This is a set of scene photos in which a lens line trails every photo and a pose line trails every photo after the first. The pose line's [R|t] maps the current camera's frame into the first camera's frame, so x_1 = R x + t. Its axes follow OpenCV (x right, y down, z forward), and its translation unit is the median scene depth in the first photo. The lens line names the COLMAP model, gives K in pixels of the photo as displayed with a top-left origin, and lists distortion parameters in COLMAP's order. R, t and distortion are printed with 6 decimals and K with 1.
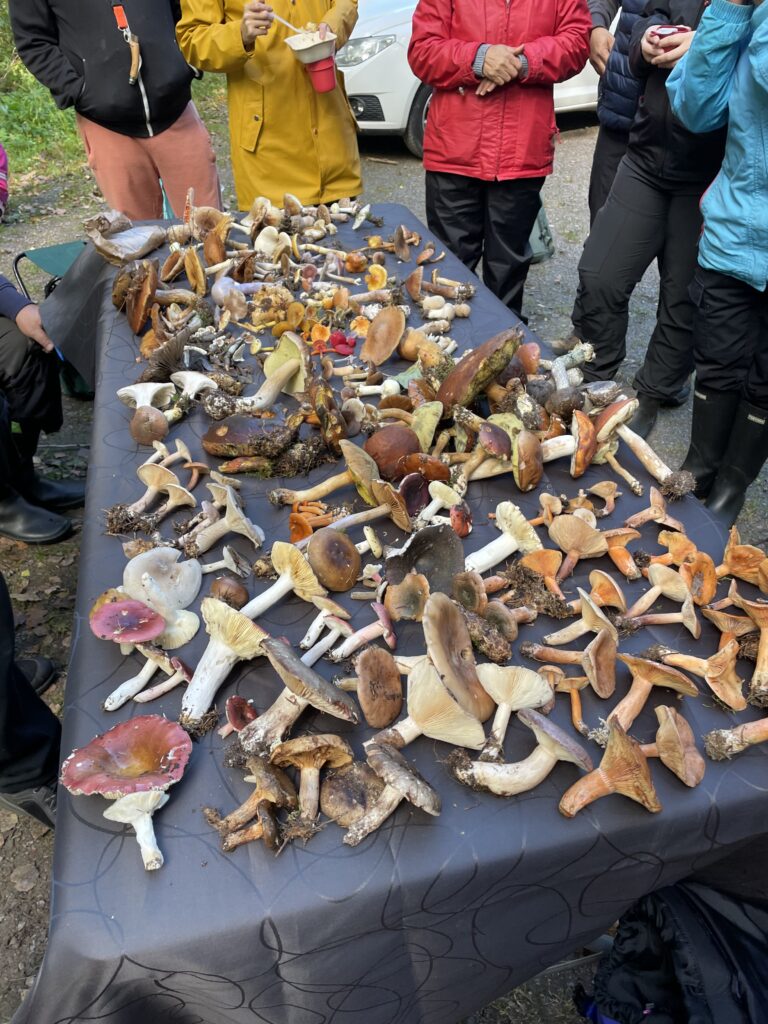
lens RADIAL K [[779.3, 0, 384.0], [0, 779.3, 512.0], [0, 0, 1]] dist [0.043299, -0.001368]
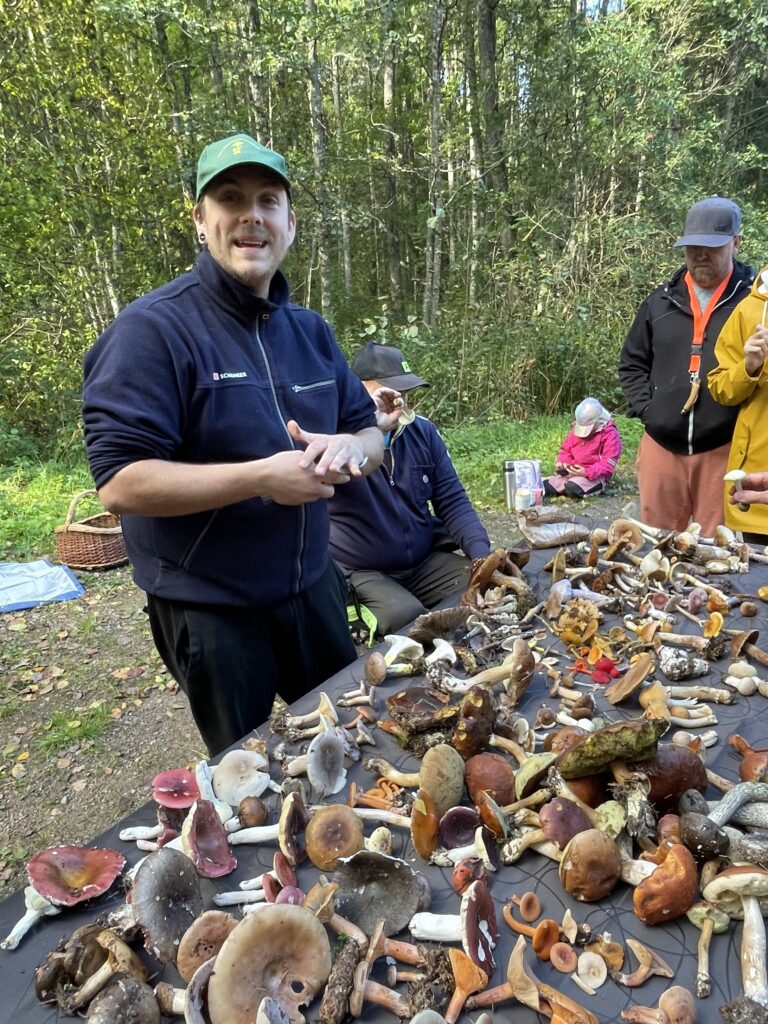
lens RADIAL K [[730.0, 0, 384.0], [0, 730.0, 512.0], [0, 0, 1]] dist [0.002261, -0.002997]
pose [[0.635795, 0.211278, -0.742379, 0.416774], [-0.437572, 0.890981, -0.121179, -0.162247], [0.635843, 0.401889, 0.658931, 0.131600]]
